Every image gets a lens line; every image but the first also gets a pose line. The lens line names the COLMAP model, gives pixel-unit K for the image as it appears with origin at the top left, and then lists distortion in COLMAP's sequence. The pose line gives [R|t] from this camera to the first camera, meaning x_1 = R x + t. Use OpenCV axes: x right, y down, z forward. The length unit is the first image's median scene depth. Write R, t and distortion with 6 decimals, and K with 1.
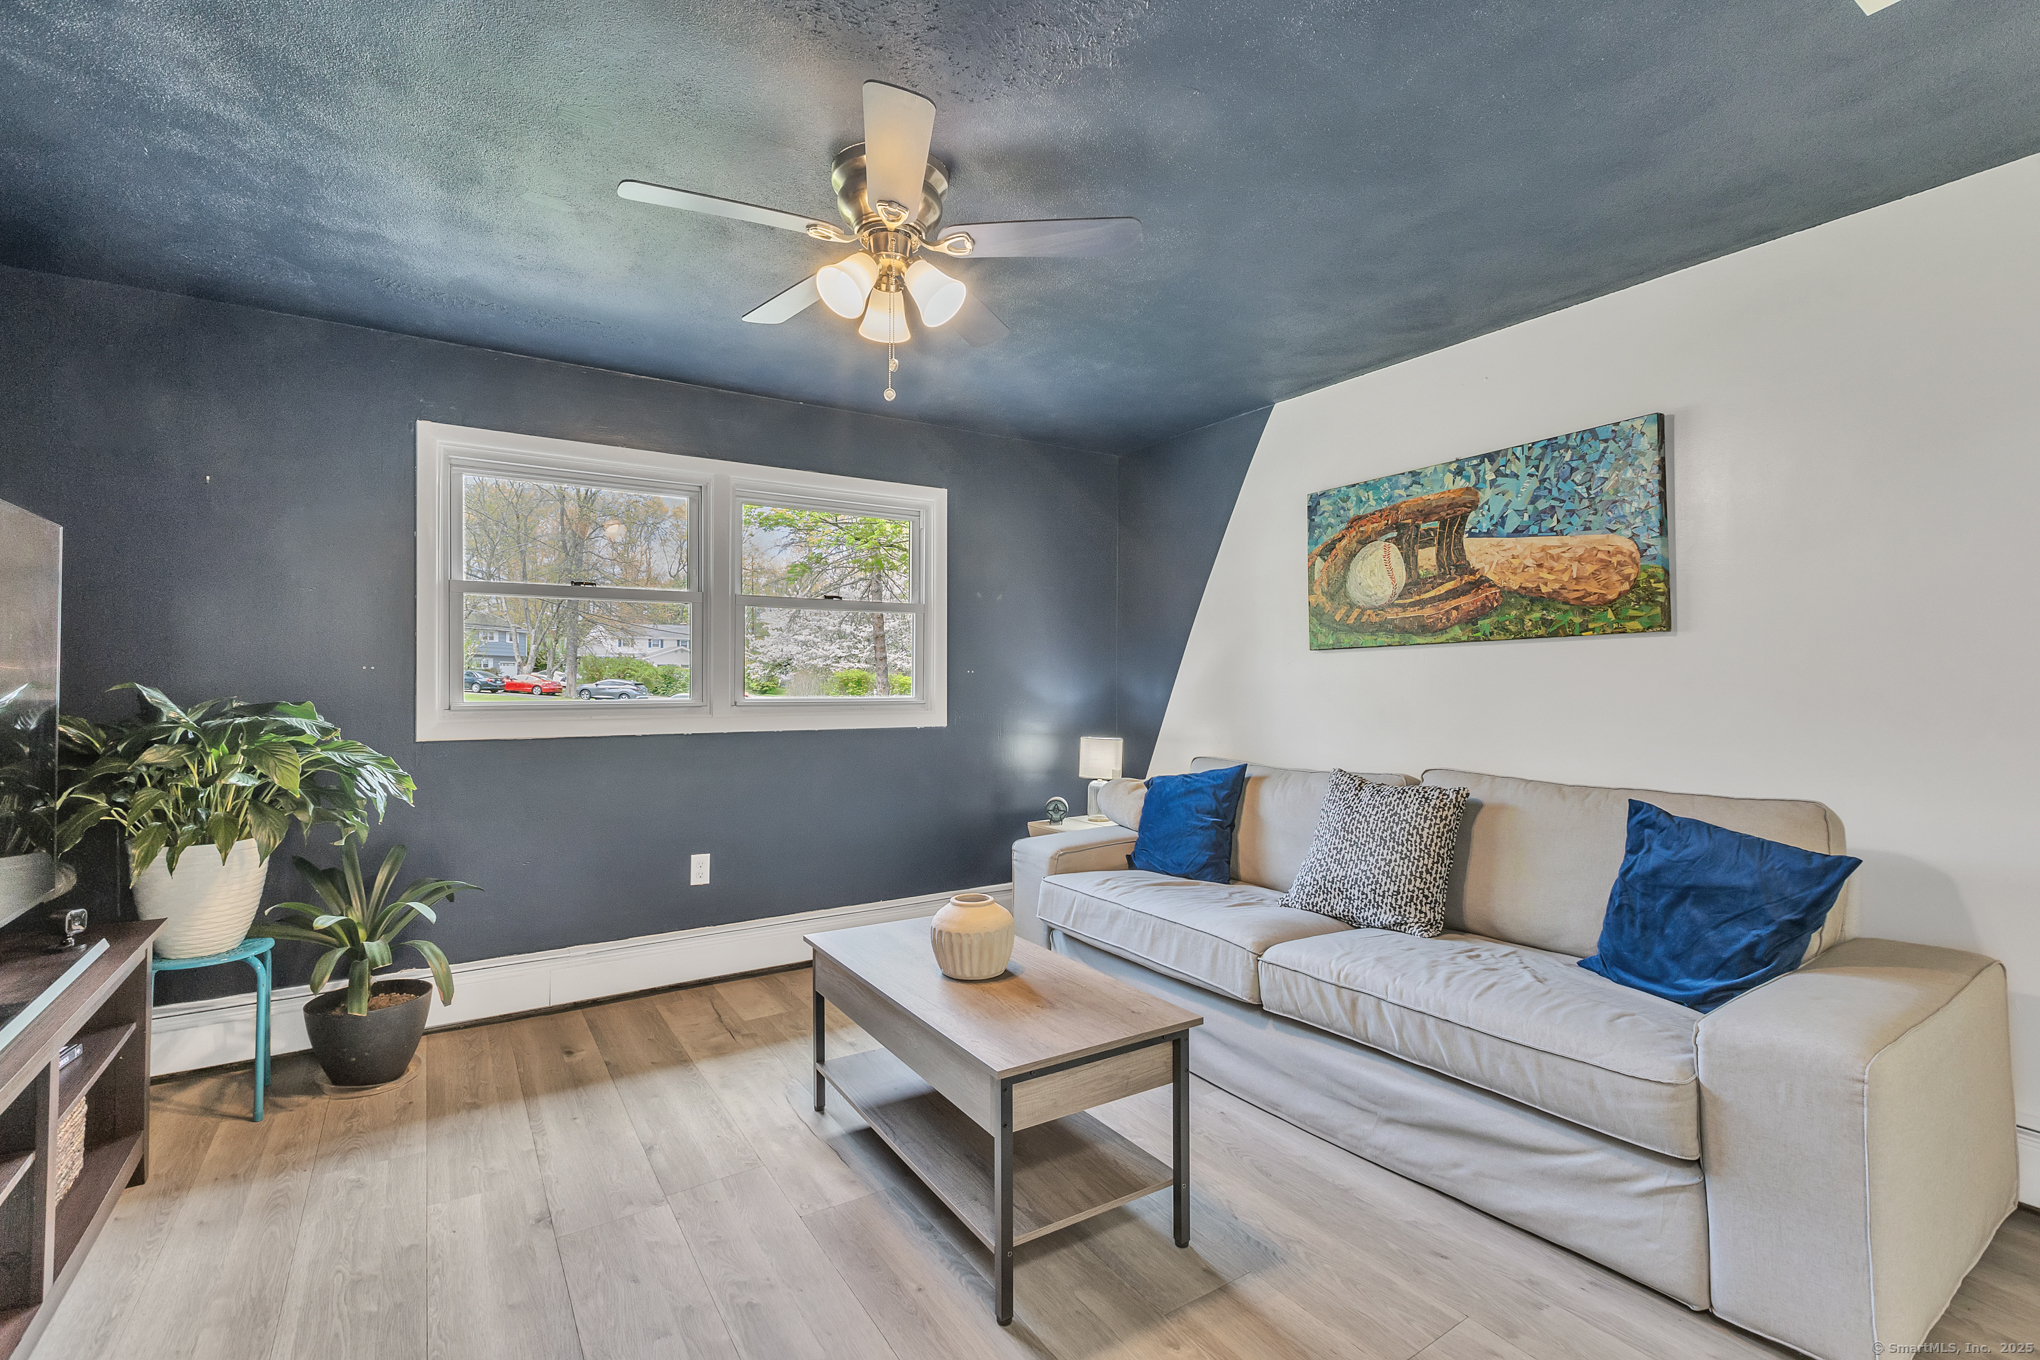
lens RADIAL K [[918.3, 0, 1013.1], [0, 918.3, 668.0], [0, 0, 1]] dist [0.000013, -0.000040]
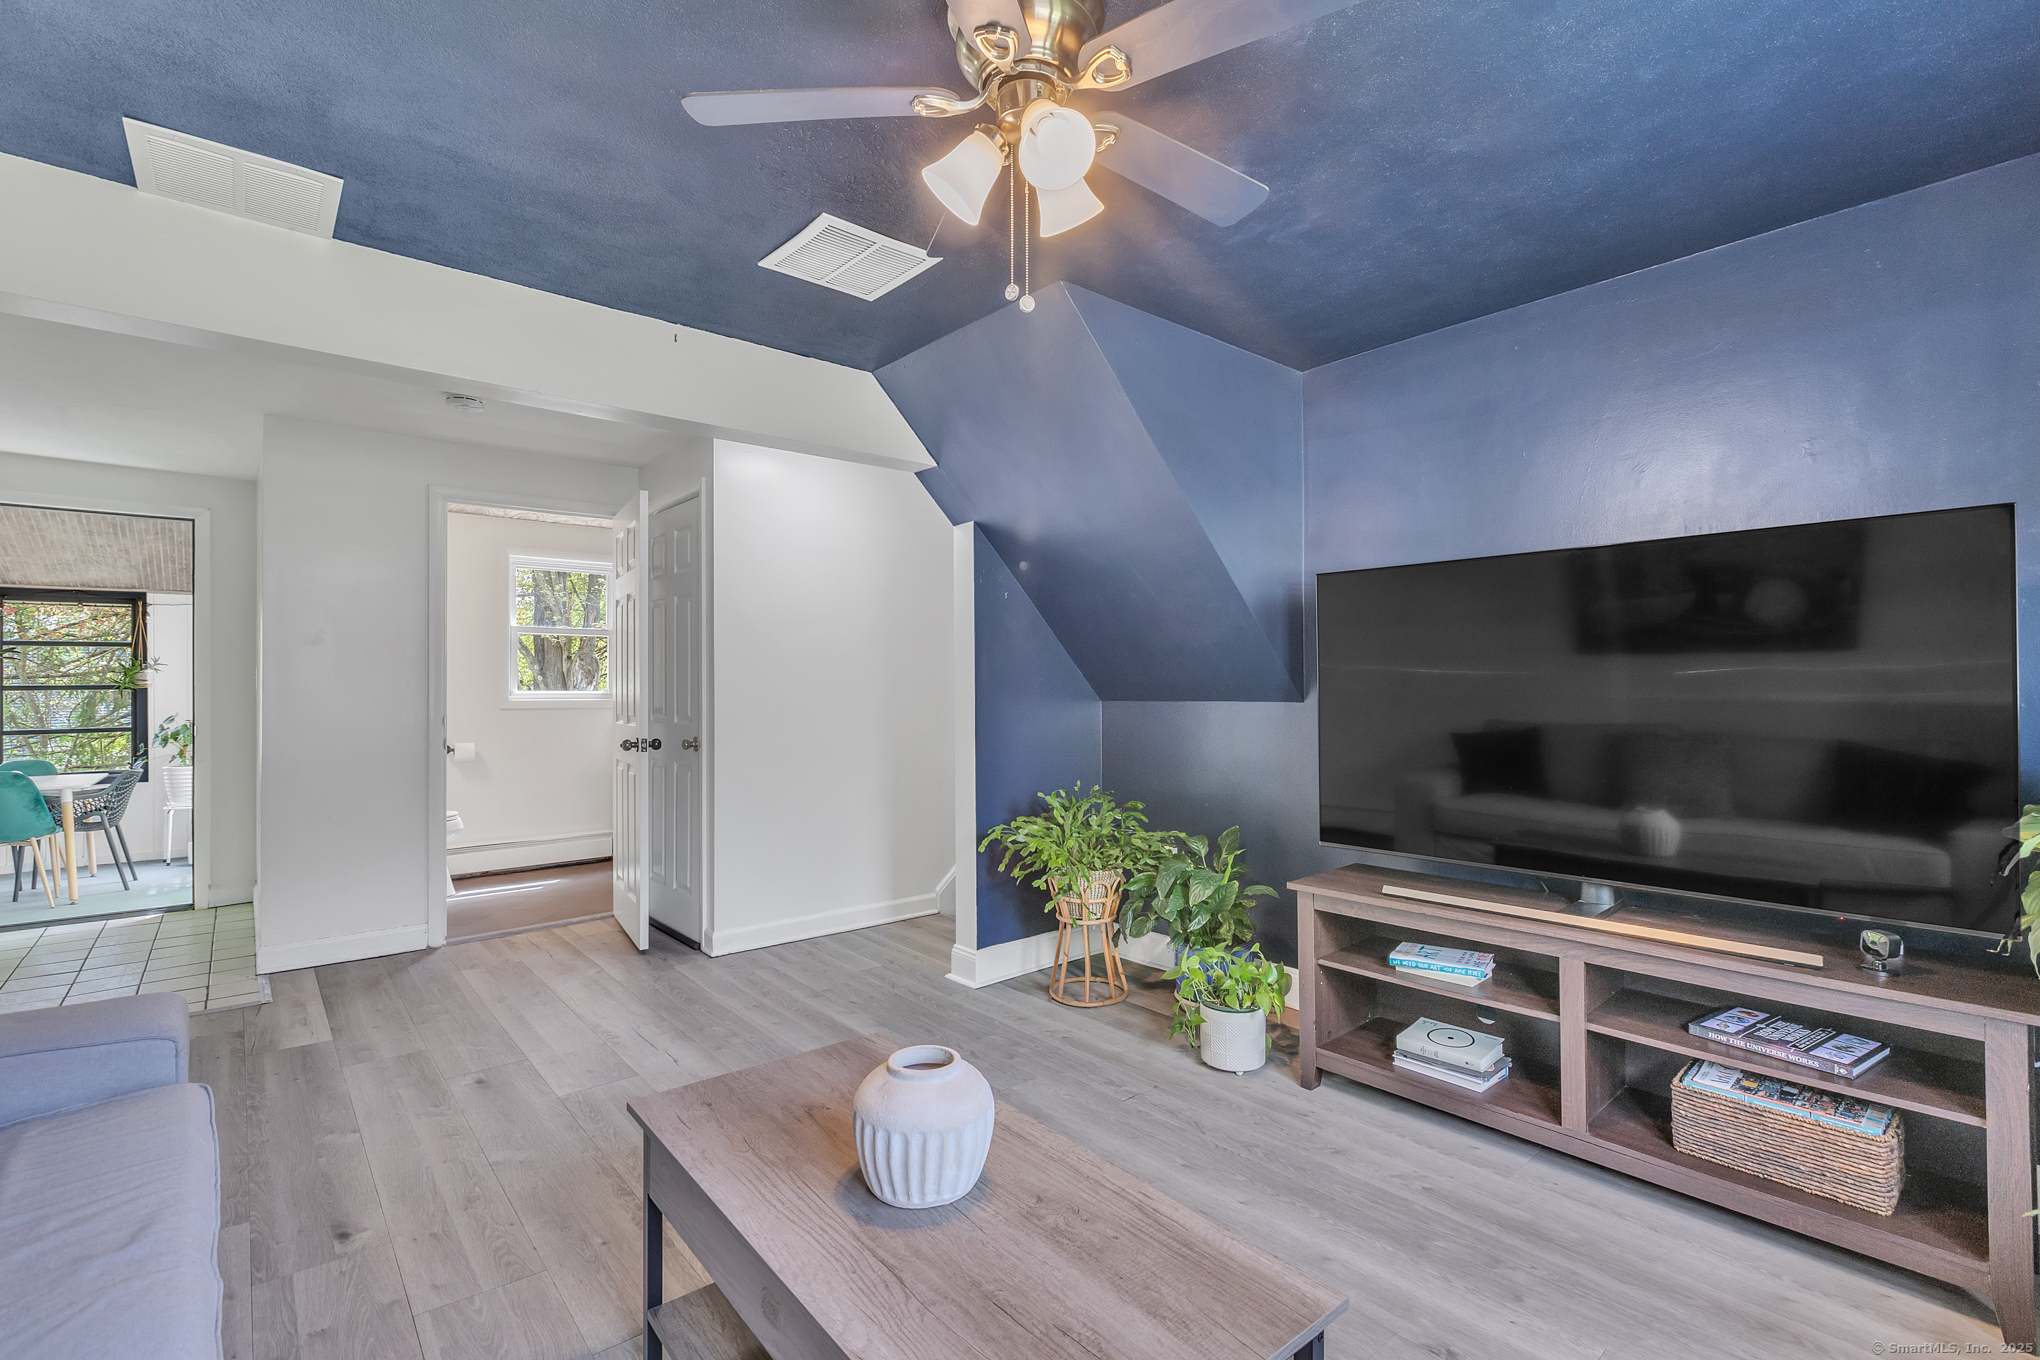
lens RADIAL K [[918.3, 0, 1014.2], [0, 918.3, 676.2], [0, 0, 1]] dist [0.000013, -0.000040]
pose [[-0.991933, 0.002638, -0.126737, -0.021575], [0.005216, 0.999786, -0.020009, 0.011499], [0.126657, -0.020509, -0.991734, 1.209168]]
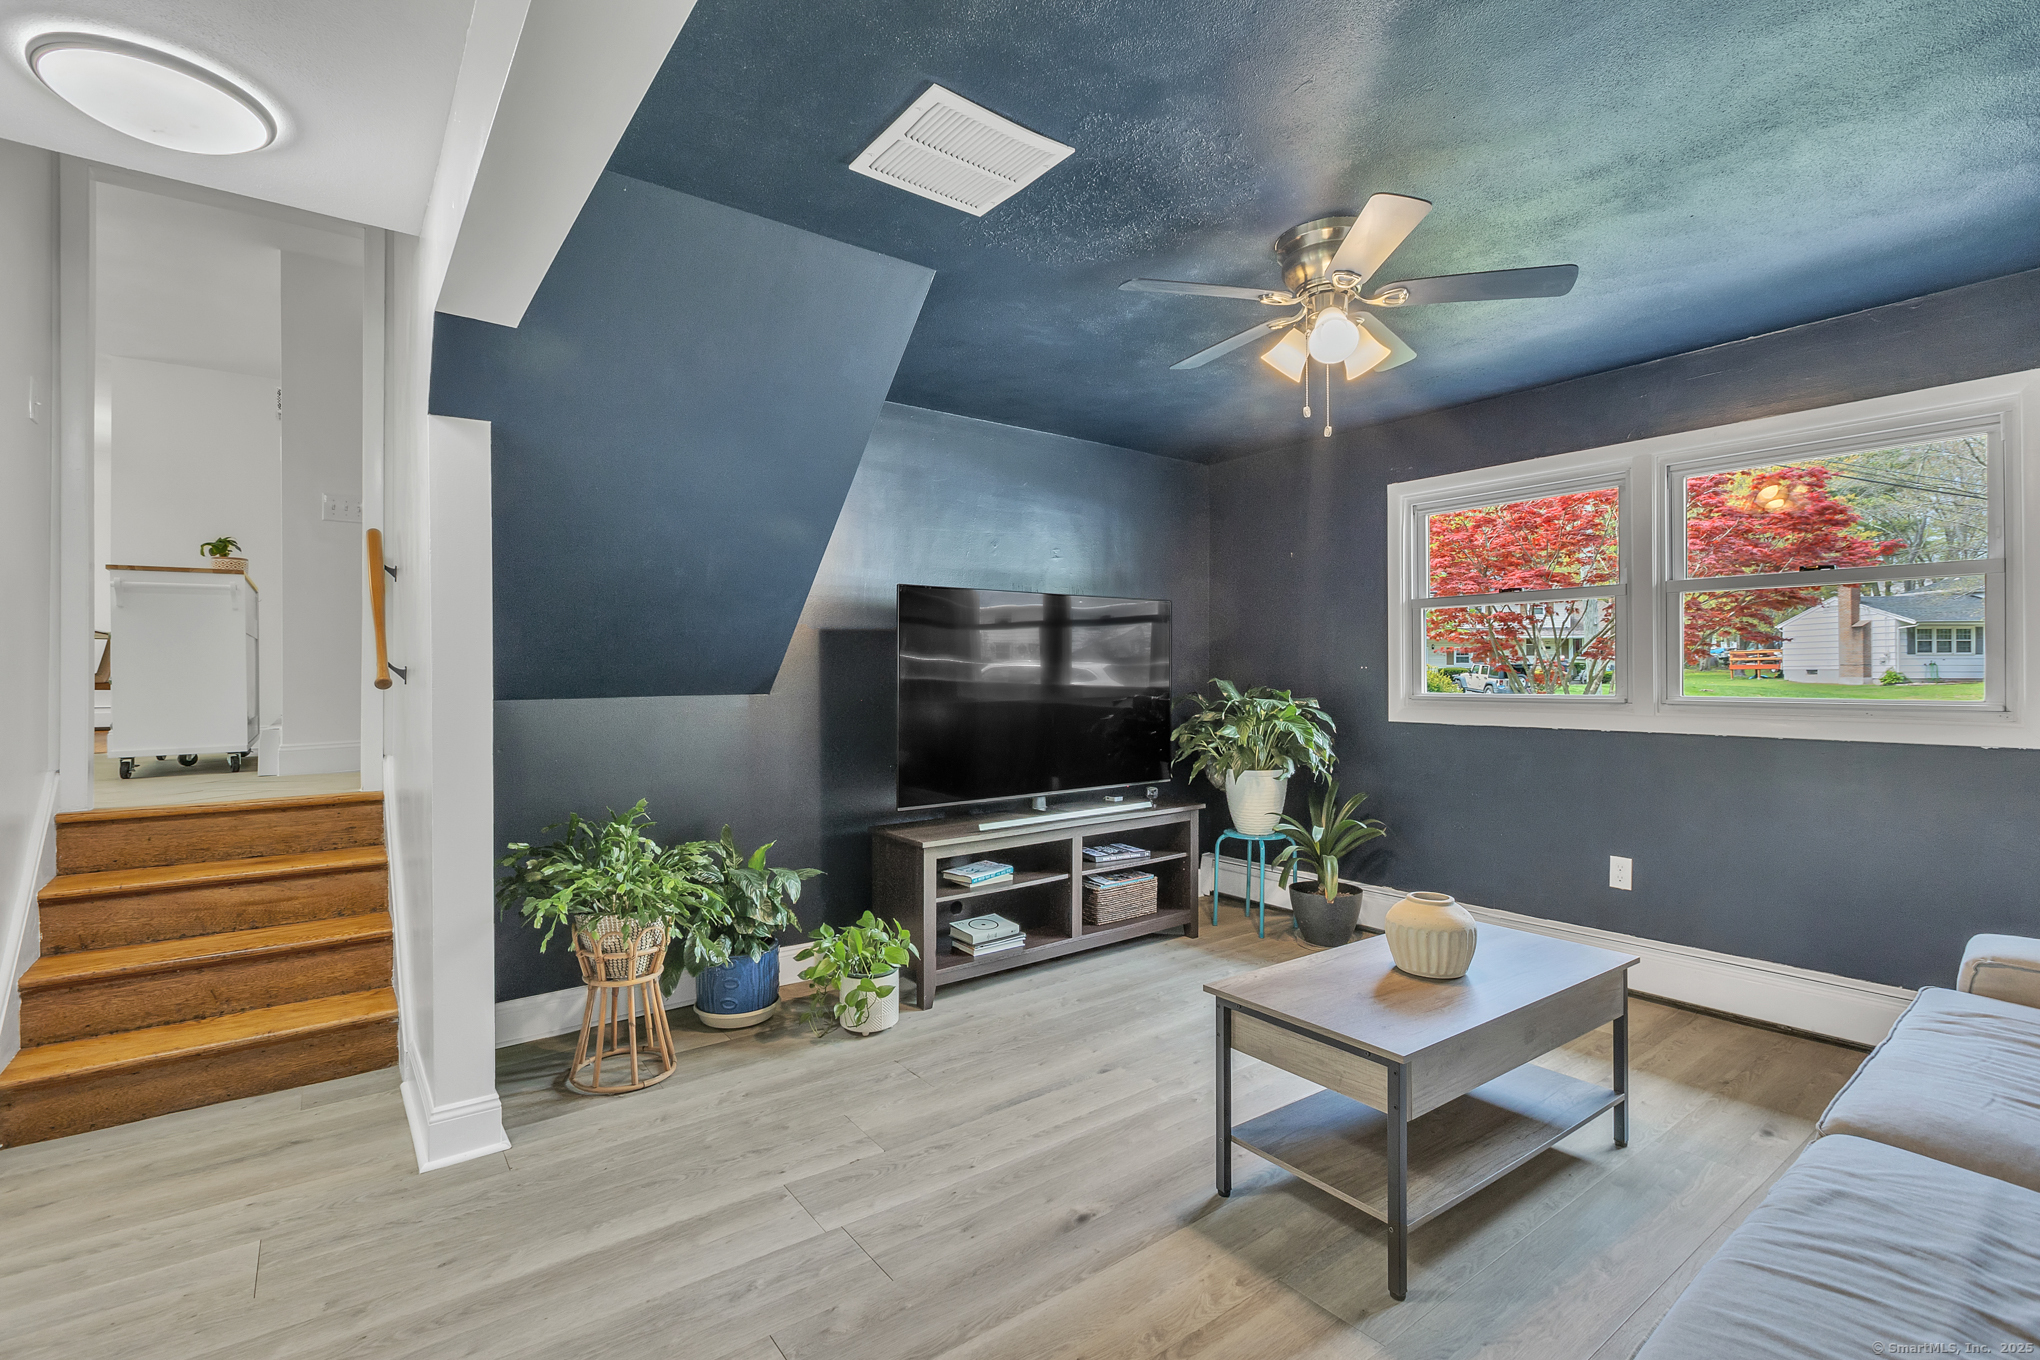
lens RADIAL K [[918.3, 0, 1014.7], [0, 918.3, 686.2], [0, 0, 1]] dist [0.000013, -0.000040]
pose [[0.064173, 0.008215, -0.997905, 0.689078], [0.016517, 0.999820, 0.009293, 0.005364], [0.997802, -0.017079, 0.064026, 0.371287]]
